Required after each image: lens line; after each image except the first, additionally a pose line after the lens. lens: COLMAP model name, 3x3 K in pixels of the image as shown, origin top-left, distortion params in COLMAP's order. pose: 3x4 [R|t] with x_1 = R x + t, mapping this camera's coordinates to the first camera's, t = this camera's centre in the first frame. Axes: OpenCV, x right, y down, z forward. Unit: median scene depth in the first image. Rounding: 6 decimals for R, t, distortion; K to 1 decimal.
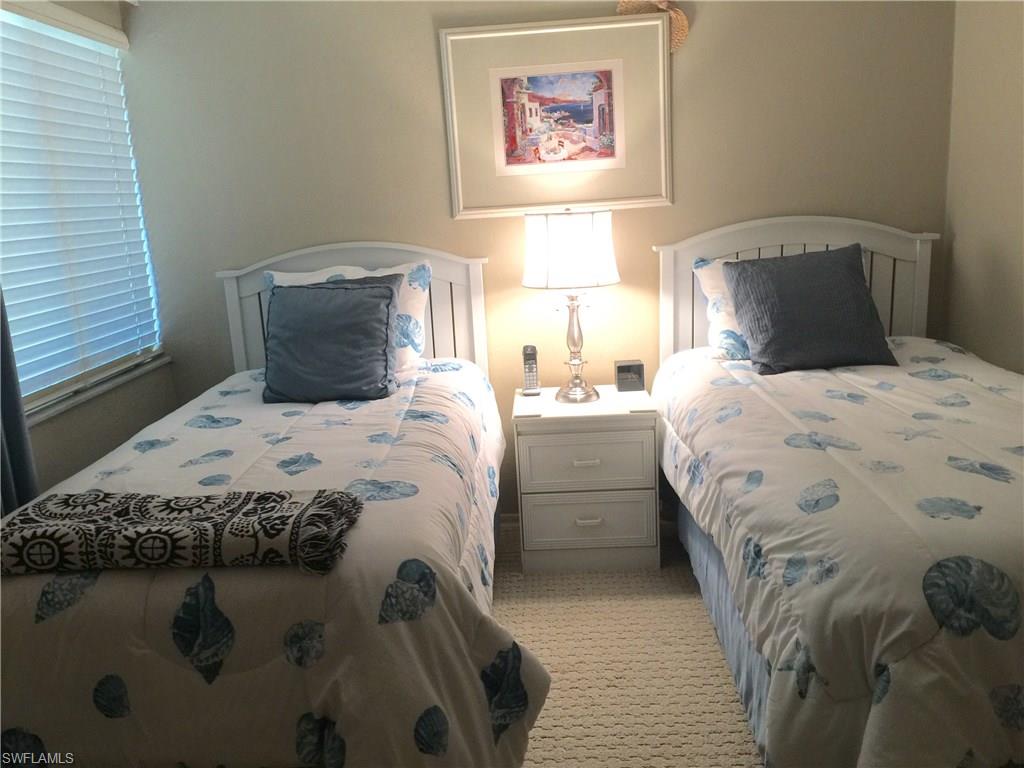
lens RADIAL K [[864.5, 0, 512.0], [0, 864.5, 384.0], [0, 0, 1]] dist [0.065479, -0.066367]
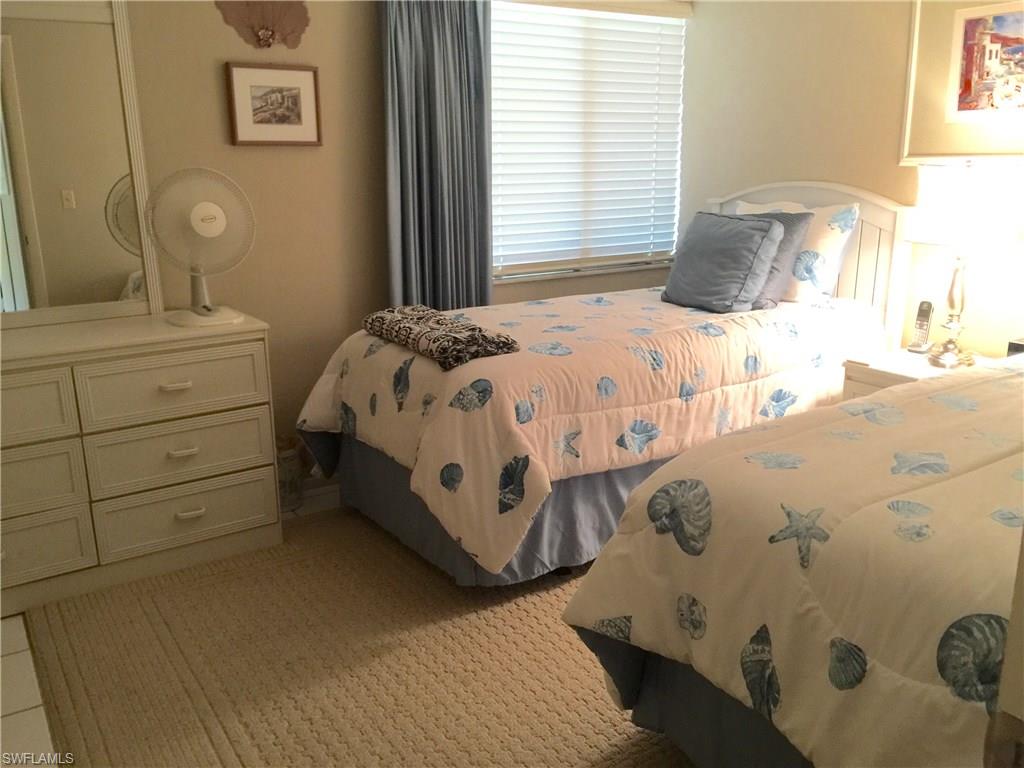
lens RADIAL K [[864.5, 0, 512.0], [0, 864.5, 384.0], [0, 0, 1]] dist [0.065479, -0.066367]
pose [[0.576935, 0.258756, -0.774720, 0.547457], [-0.198729, 0.964460, 0.174135, -0.034727], [0.792246, 0.053495, 0.607853, 0.043062]]
